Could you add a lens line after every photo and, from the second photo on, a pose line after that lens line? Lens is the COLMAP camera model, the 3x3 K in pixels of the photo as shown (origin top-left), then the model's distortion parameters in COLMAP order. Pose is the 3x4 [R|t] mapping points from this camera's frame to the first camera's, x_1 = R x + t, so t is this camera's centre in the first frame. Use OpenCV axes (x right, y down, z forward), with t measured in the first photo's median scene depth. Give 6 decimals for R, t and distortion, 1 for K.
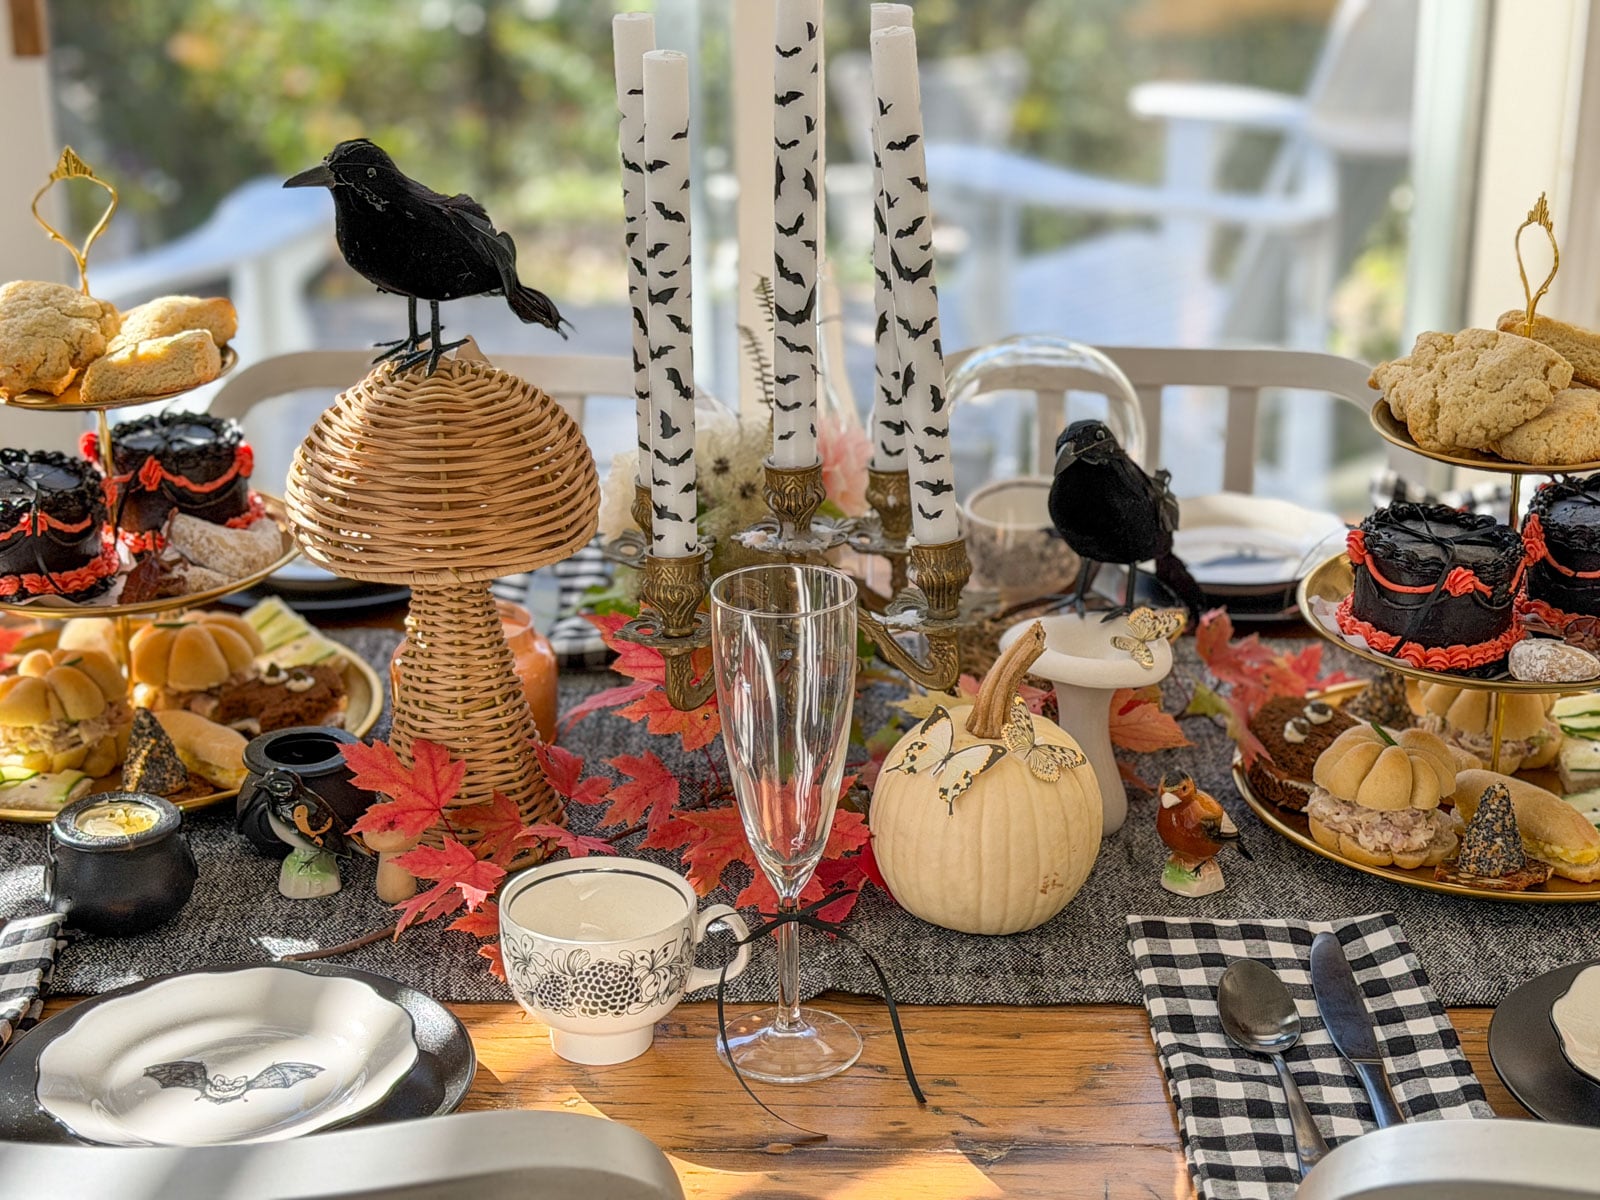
lens RADIAL K [[2793.8, 0, 807.9], [0, 2793.8, 640.4], [0, 0, 1]] dist [0.103984, 0.076404]
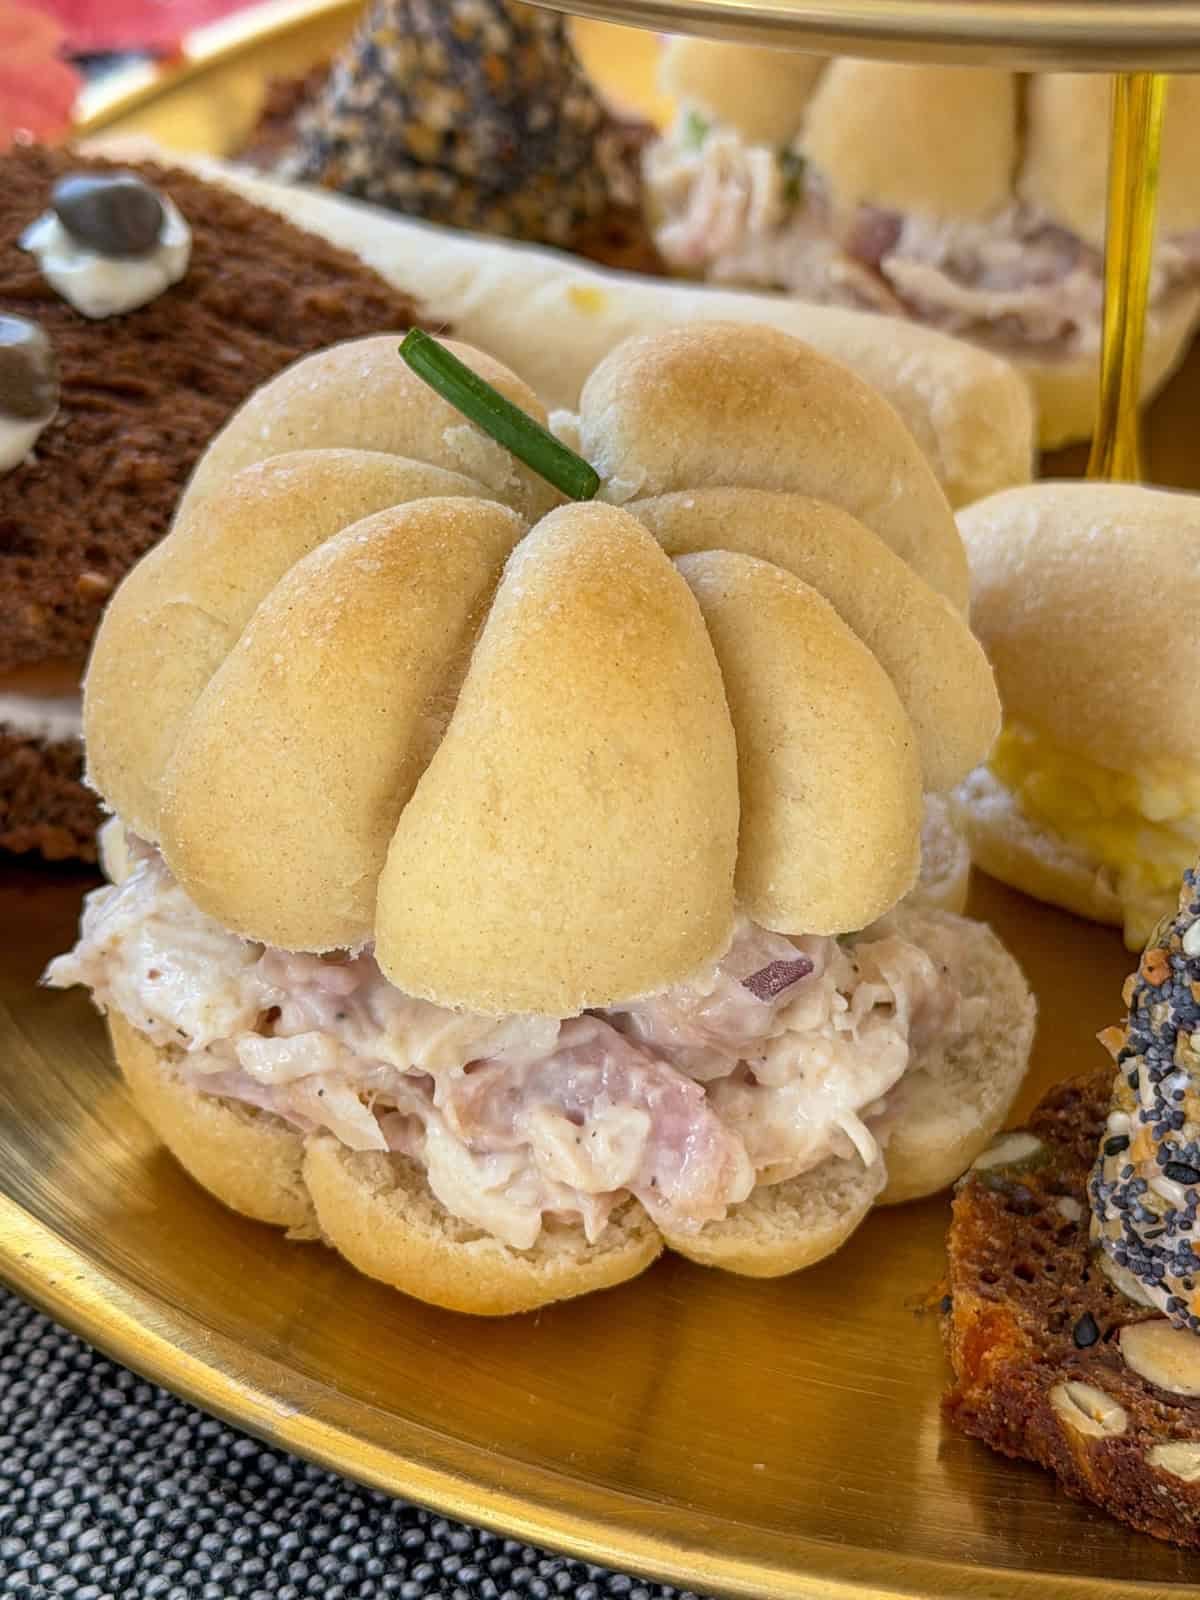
lens RADIAL K [[2793.8, 0, 594.2], [0, 2793.8, 803.9], [0, 0, 1]] dist [0.103984, 0.076404]
pose [[0.962310, -0.197801, 0.186637, 0.170712], [0.126551, 0.933154, 0.336466, 0.003734], [-0.240714, -0.300165, 0.923015, 0.818653]]
